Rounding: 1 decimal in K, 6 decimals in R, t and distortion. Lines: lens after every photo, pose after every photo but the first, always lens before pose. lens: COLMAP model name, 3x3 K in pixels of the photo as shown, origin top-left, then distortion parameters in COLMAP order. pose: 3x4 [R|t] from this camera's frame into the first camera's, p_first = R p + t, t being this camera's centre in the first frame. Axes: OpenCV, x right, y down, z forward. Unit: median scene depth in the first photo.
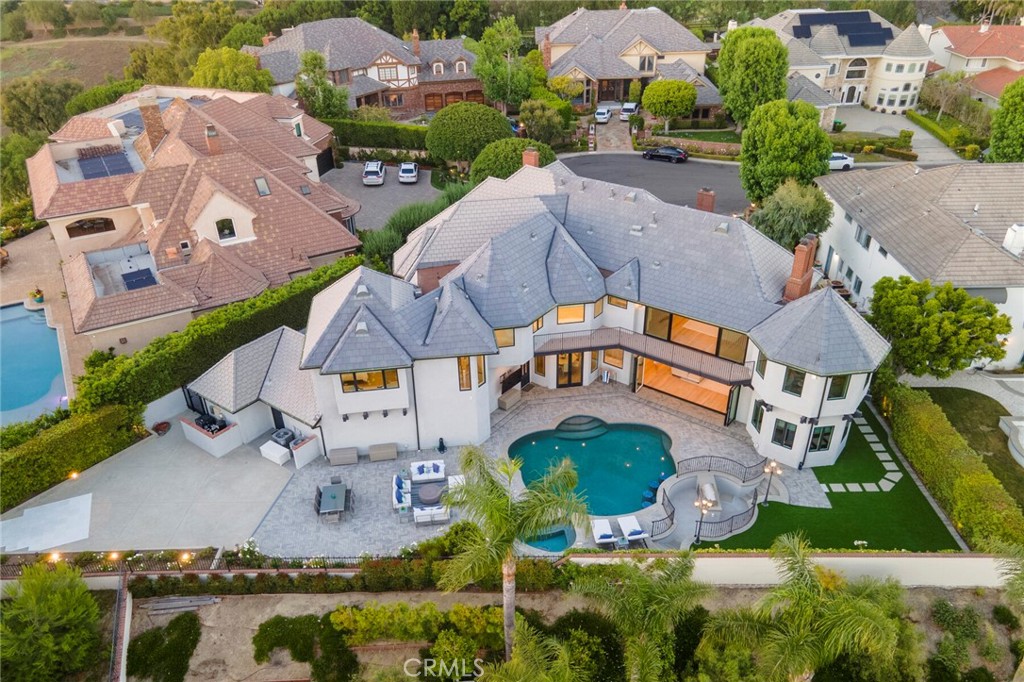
lens RADIAL K [[742.2, 0, 512.0], [0, 742.2, 341.0], [0, 0, 1]] dist [0.003299, 0.062037]
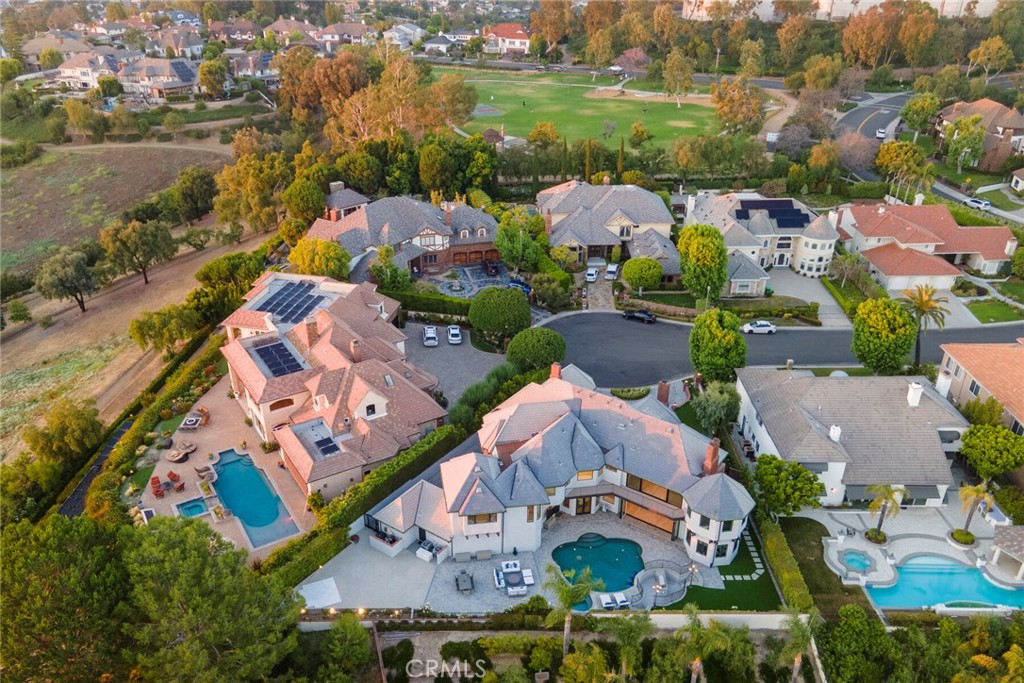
lens RADIAL K [[789.1, 0, 483.8], [0, 789.1, 344.6], [0, 0, 1]] dist [0.024364, -0.001881]
pose [[0.999961, 0.007786, 0.004234, -0.175478], [-0.007538, 0.998414, -0.055788, -0.243902], [-0.004662, 0.055754, 0.998434, -0.913790]]
